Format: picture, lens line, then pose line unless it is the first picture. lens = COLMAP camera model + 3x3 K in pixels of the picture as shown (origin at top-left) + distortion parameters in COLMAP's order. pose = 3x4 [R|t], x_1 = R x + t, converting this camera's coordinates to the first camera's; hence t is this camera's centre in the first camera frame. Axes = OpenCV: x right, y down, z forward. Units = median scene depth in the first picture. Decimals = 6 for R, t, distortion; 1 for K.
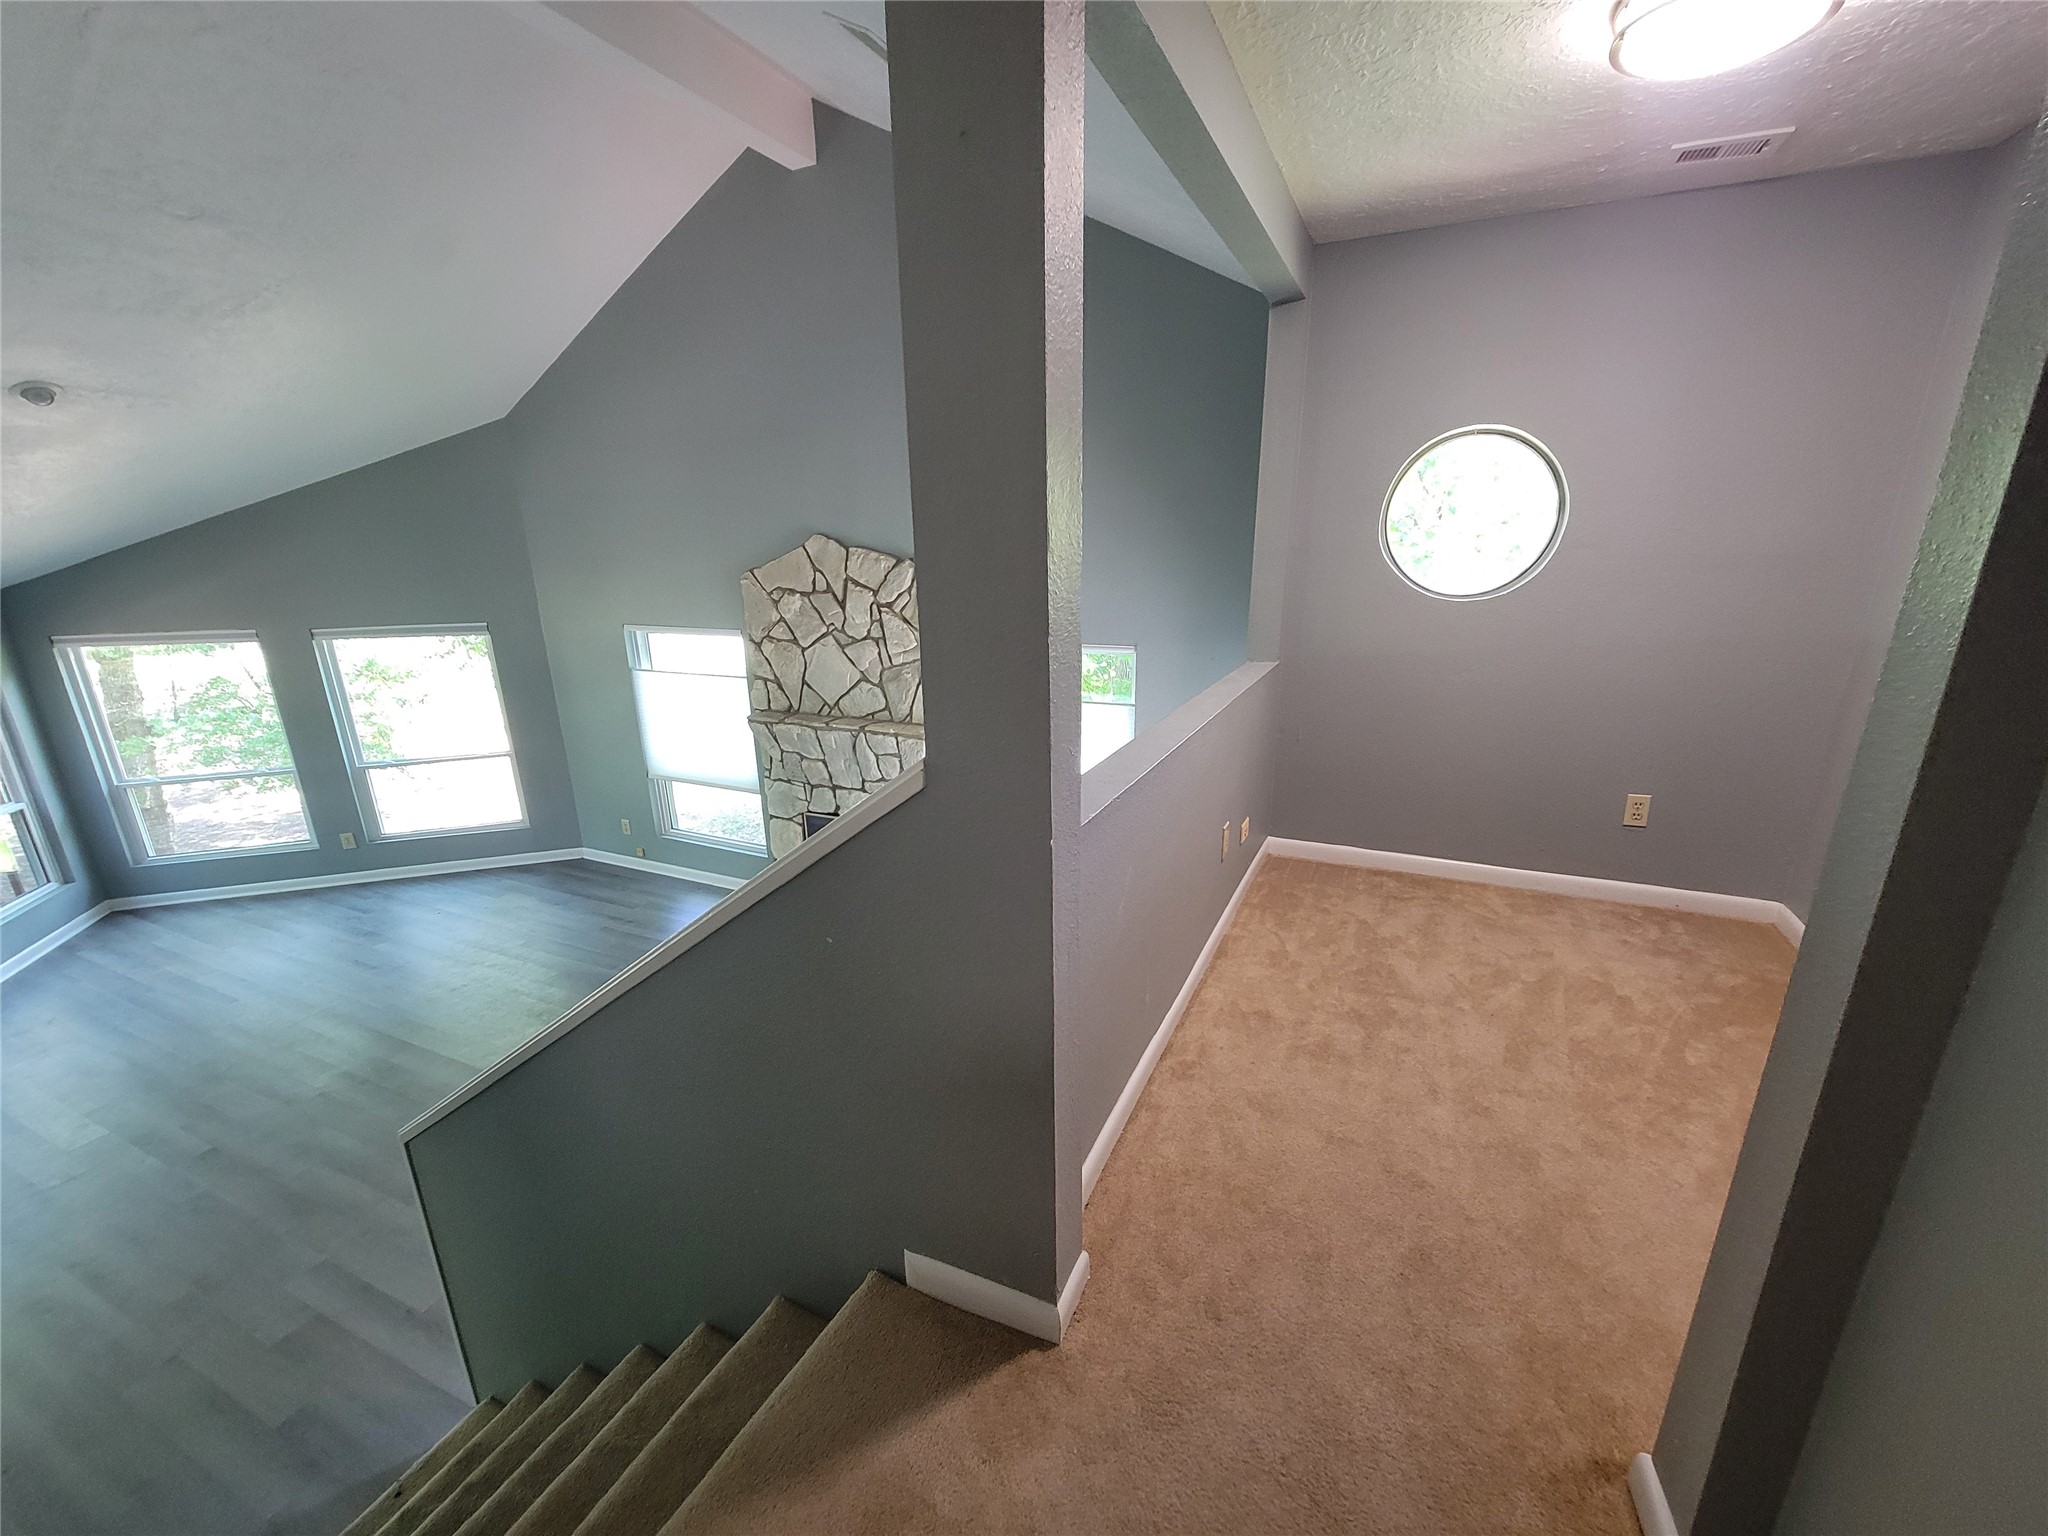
lens RADIAL K [[838.2, 0, 1023.5], [0, 838.2, 789.0], [0, 0, 1]] dist [-0.001987, 0.002222]
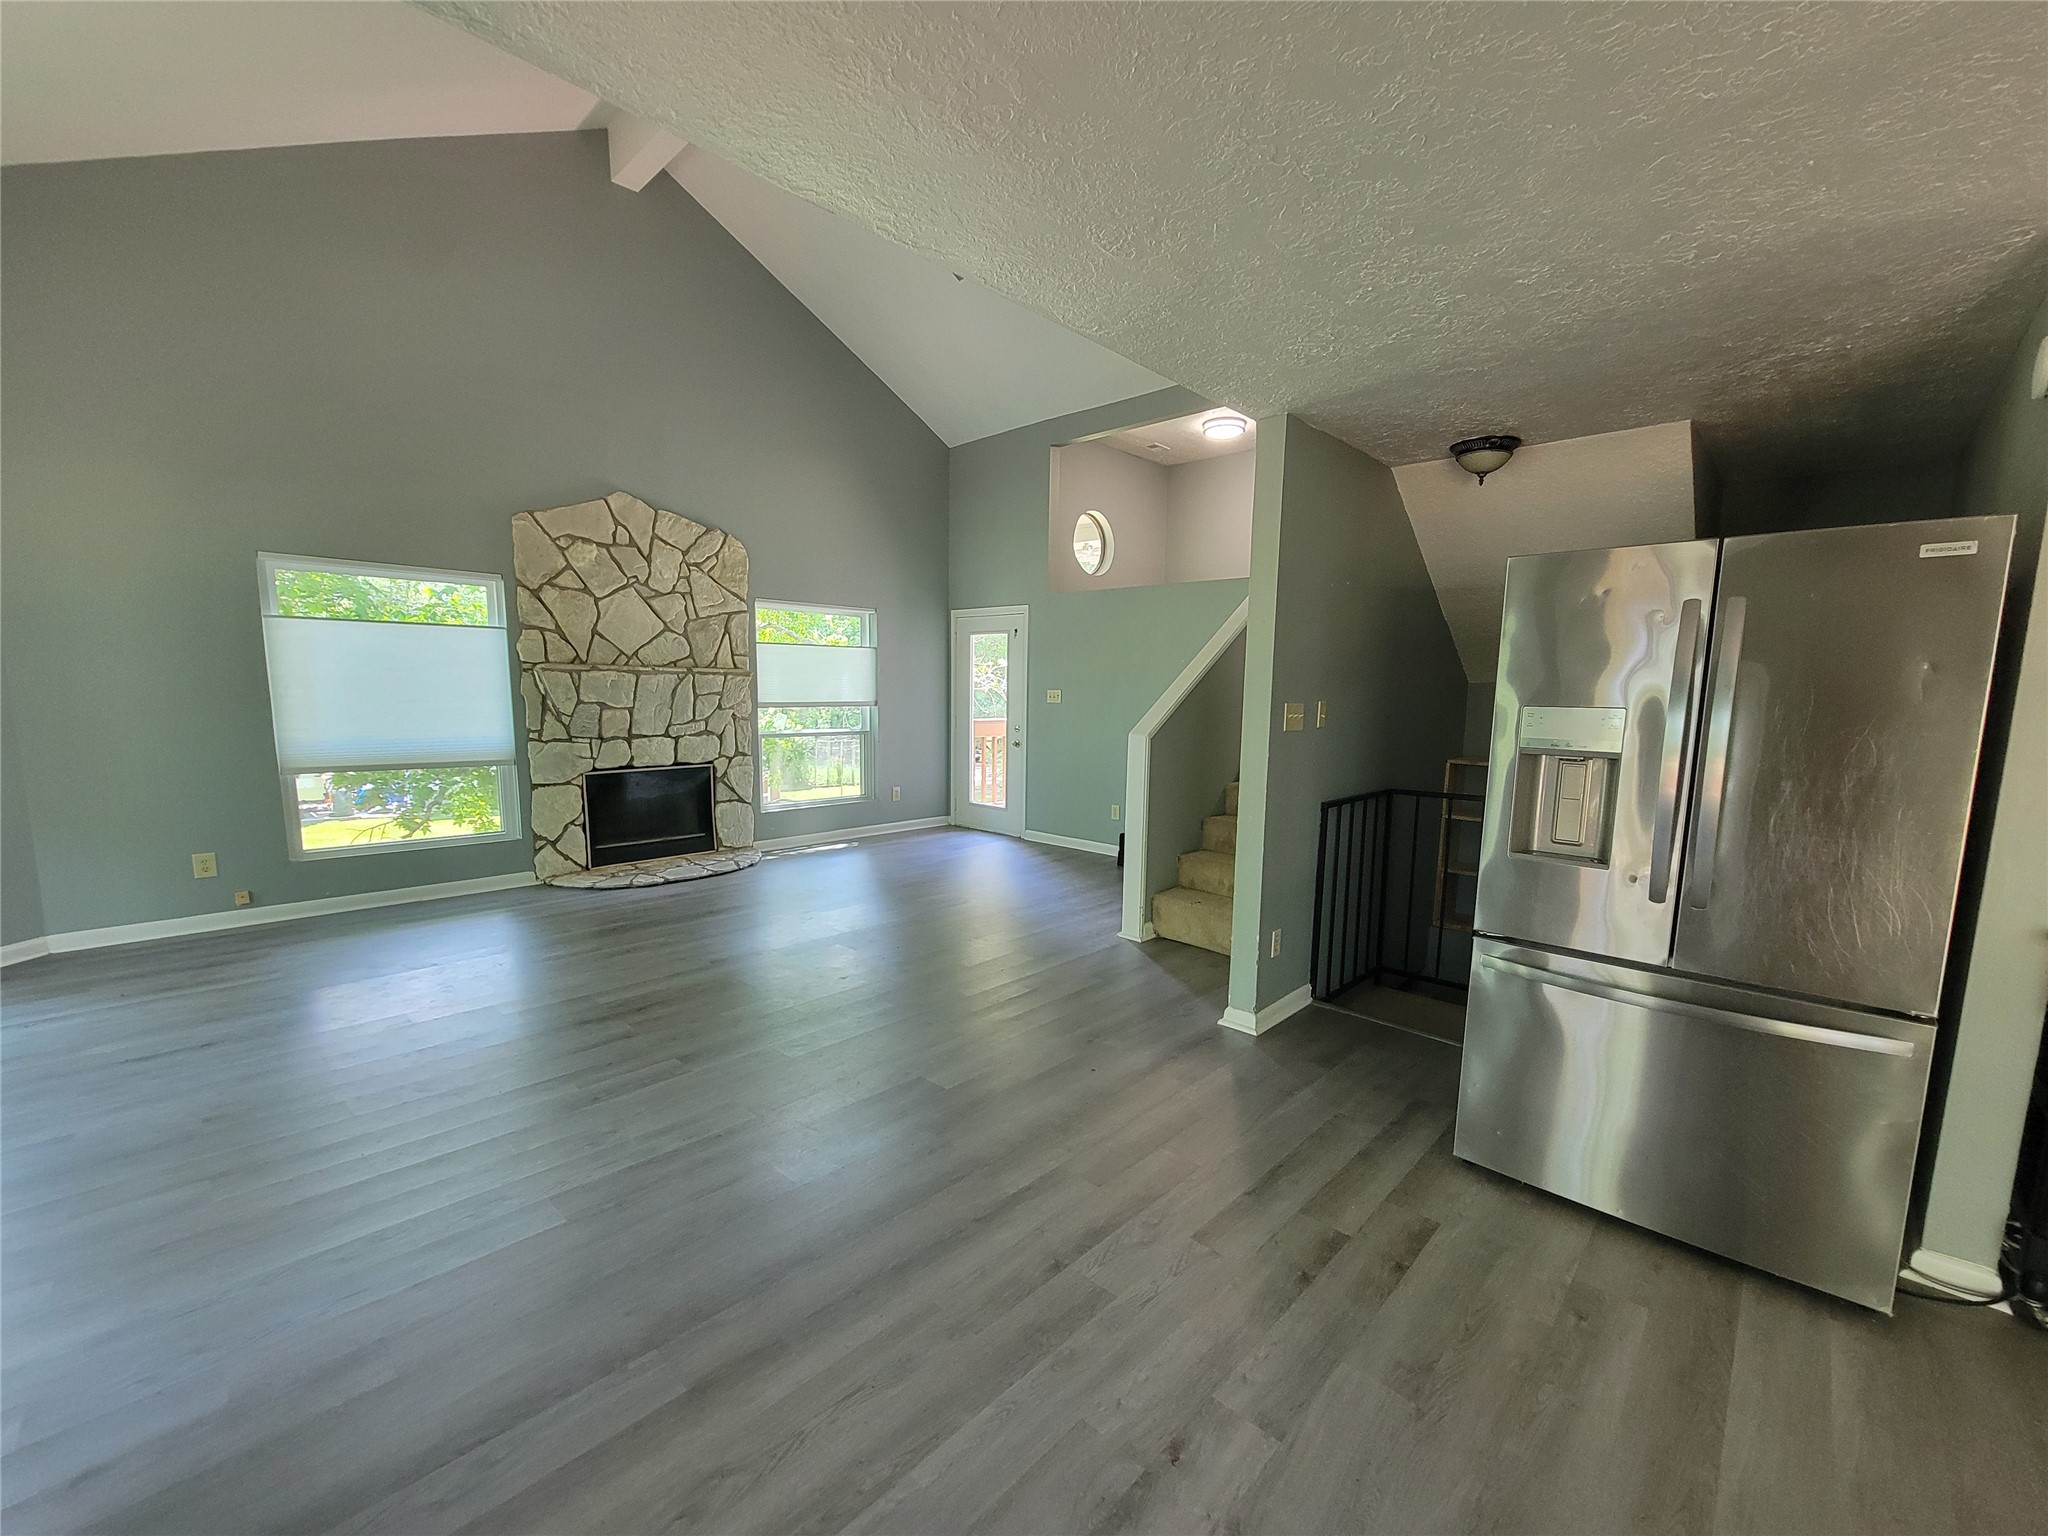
lens RADIAL K [[838.2, 0, 1027.3], [0, 838.2, 813.4], [0, 0, 1]] dist [-0.001987, 0.002222]
pose [[0.309699, -0.113757, 0.944005, -1.145512], [0.264493, 0.963940, 0.029387, 0.201590], [-0.913307, 0.240581, 0.328619, 0.265908]]
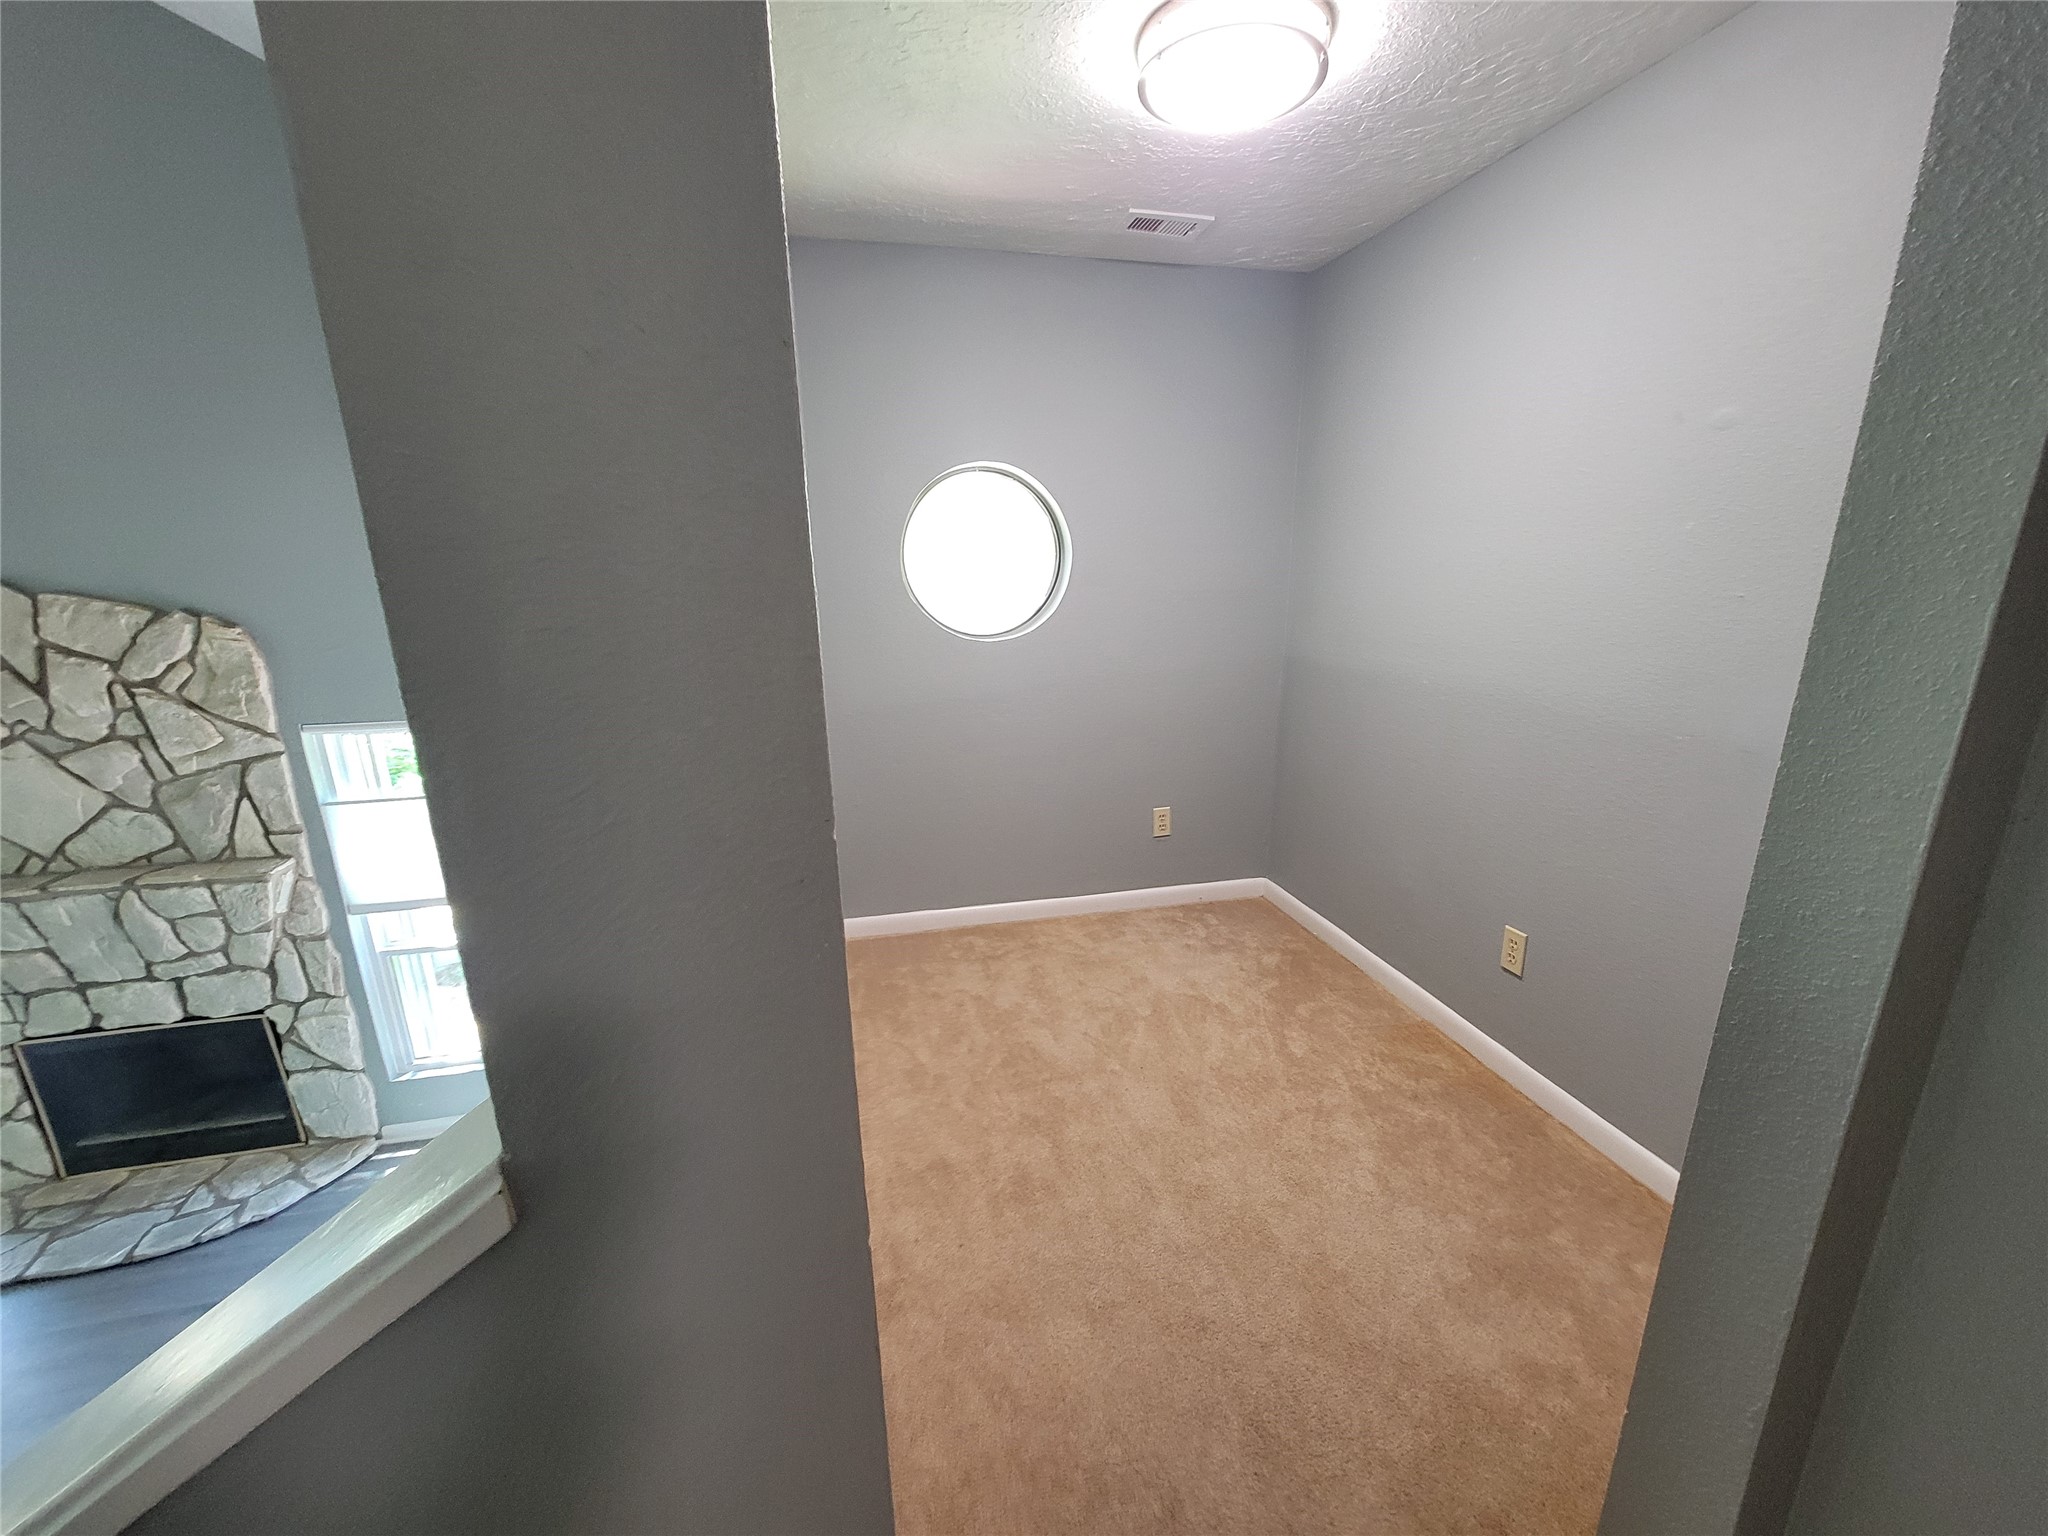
lens RADIAL K [[838.2, 0, 1018.5], [0, 838.2, 793.7], [0, 0, 1]] dist [-0.001987, 0.002222]
pose [[0.790400, -0.159840, 0.591370, -0.030465], [0.178175, 0.983608, 0.027716, -0.038621], [-0.586107, 0.083461, 0.805924, 0.116464]]
